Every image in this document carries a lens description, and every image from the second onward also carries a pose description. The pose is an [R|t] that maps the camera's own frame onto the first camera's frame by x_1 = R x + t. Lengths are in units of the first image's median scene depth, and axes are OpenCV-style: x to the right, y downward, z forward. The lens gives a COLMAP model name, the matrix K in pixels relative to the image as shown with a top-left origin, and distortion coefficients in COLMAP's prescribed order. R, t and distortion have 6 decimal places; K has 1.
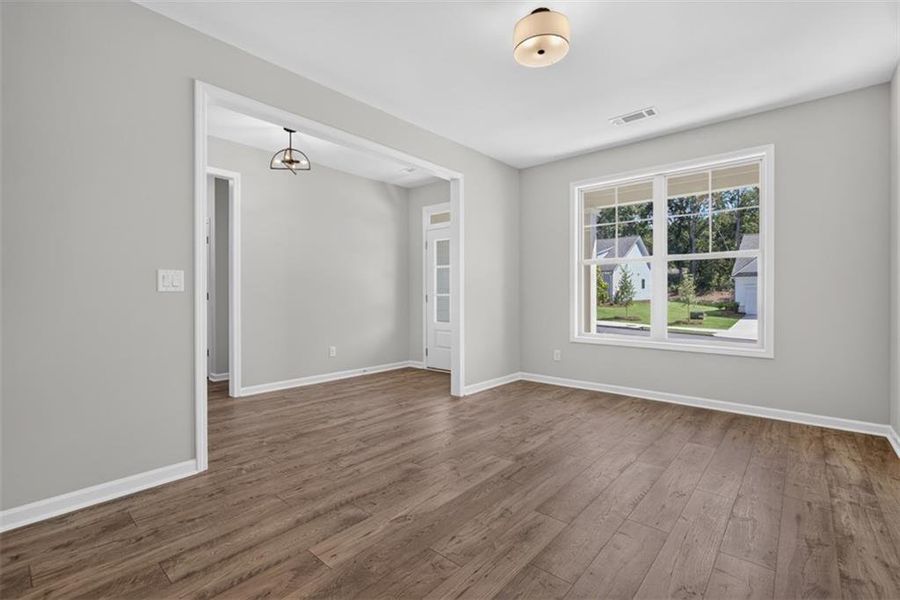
lens RADIAL K [[405.9, 0, 450.2], [0, 405.9, 293.0], [0, 0, 1]] dist [-0.004715, 0.004667]
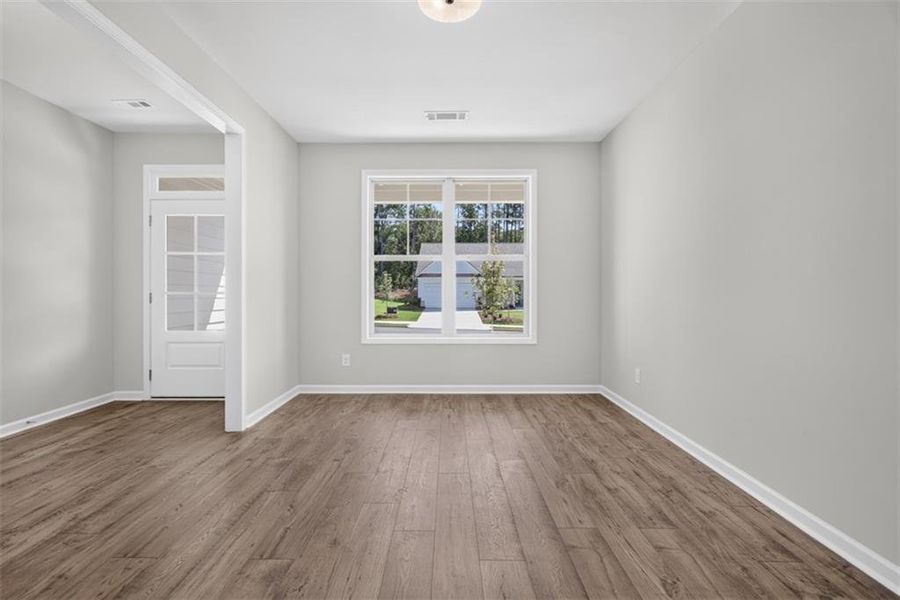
lens RADIAL K [[405.9, 0, 449.0], [0, 405.9, 292.2], [0, 0, 1]] dist [-0.004715, 0.004667]
pose [[0.757352, -0.000884, 0.653006, -0.154167], [-0.002592, 0.999987, 0.004360, -0.001158], [-0.653001, -0.004995, 0.757340, 0.179496]]
